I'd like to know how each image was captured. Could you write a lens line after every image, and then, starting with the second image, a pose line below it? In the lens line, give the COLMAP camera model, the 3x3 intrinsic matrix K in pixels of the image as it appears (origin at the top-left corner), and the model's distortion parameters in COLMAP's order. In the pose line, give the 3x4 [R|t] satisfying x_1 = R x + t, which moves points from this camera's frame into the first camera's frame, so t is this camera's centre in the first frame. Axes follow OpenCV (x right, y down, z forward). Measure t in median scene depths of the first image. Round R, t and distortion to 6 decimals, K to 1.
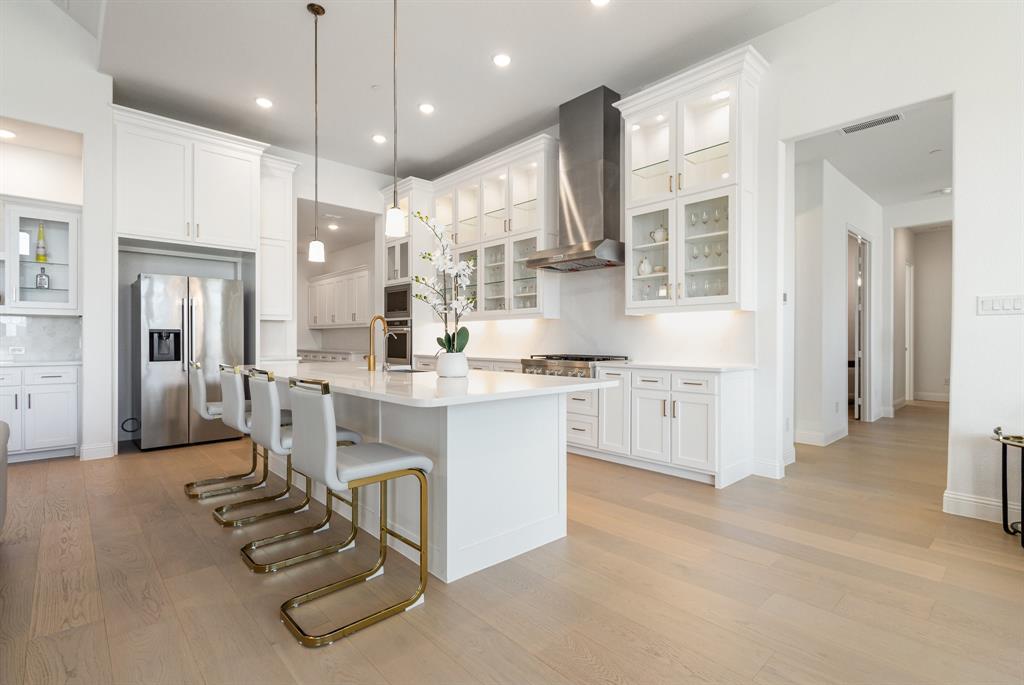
lens RADIAL K [[484.6, 0, 507.0], [0, 484.6, 342.1], [0, 0, 1]] dist [0.009752, 0.000048]
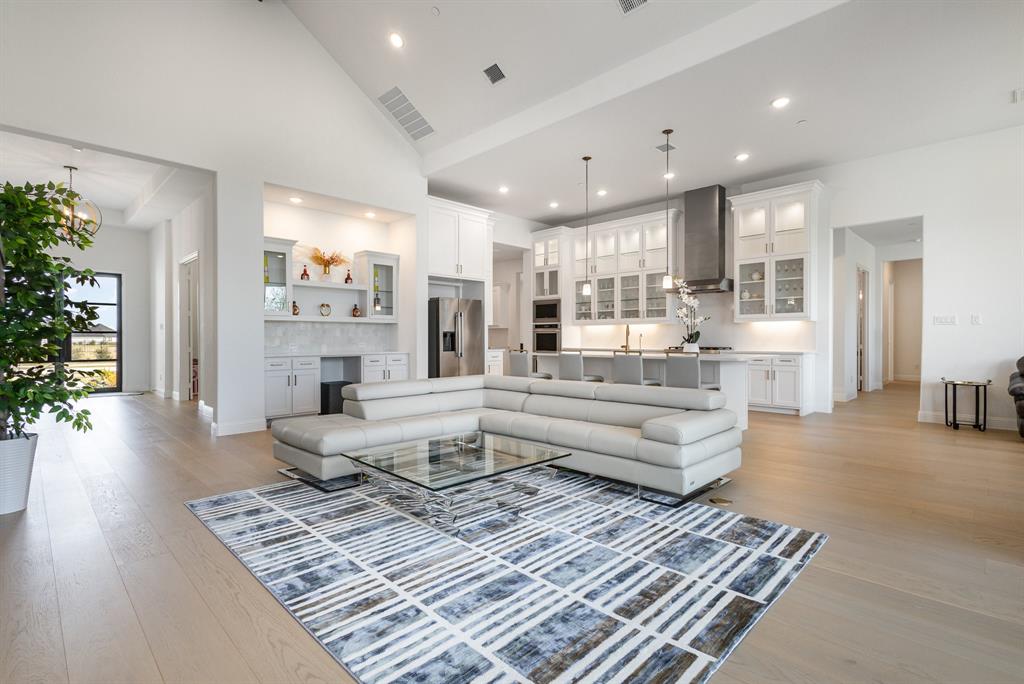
lens RADIAL K [[484.6, 0, 504.2], [0, 484.6, 343.9], [0, 0, 1]] dist [0.009752, 0.000048]
pose [[0.999366, -0.001369, 0.035581, -0.588279], [0.001197, 0.999988, 0.004853, 0.008310], [-0.035587, -0.004807, 0.999355, -0.632265]]
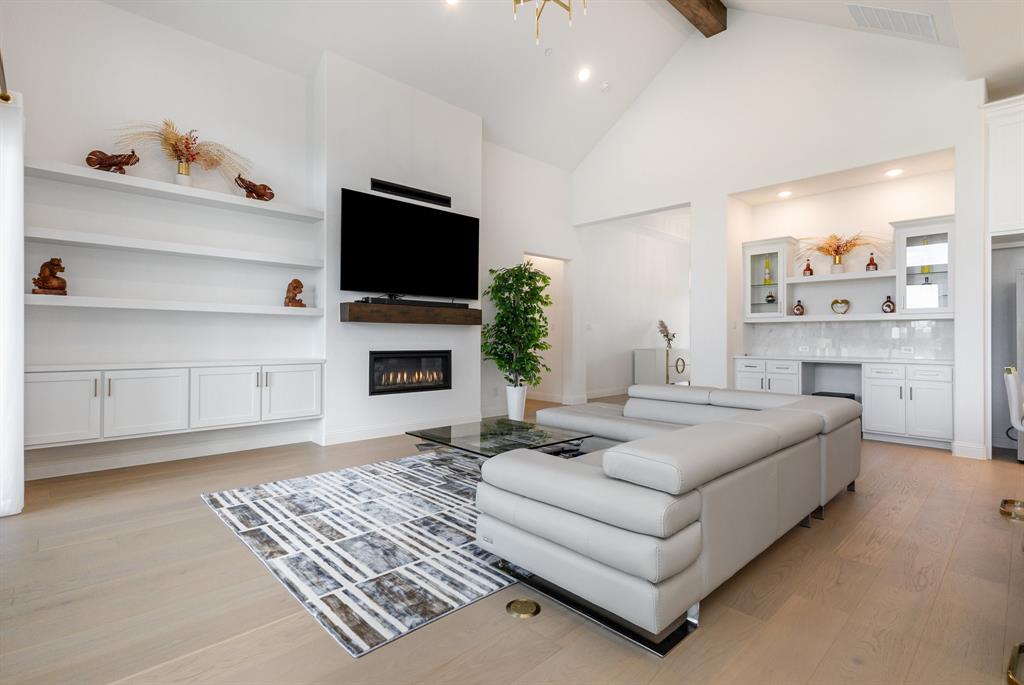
lens RADIAL K [[484.6, 0, 513.0], [0, 484.6, 339.0], [0, 0, 1]] dist [0.009752, 0.000048]
pose [[0.020623, 0.002114, -0.999785, 0.163191], [-0.012593, 0.999919, 0.001854, 0.000578], [0.999708, 0.012552, 0.020648, 0.021620]]
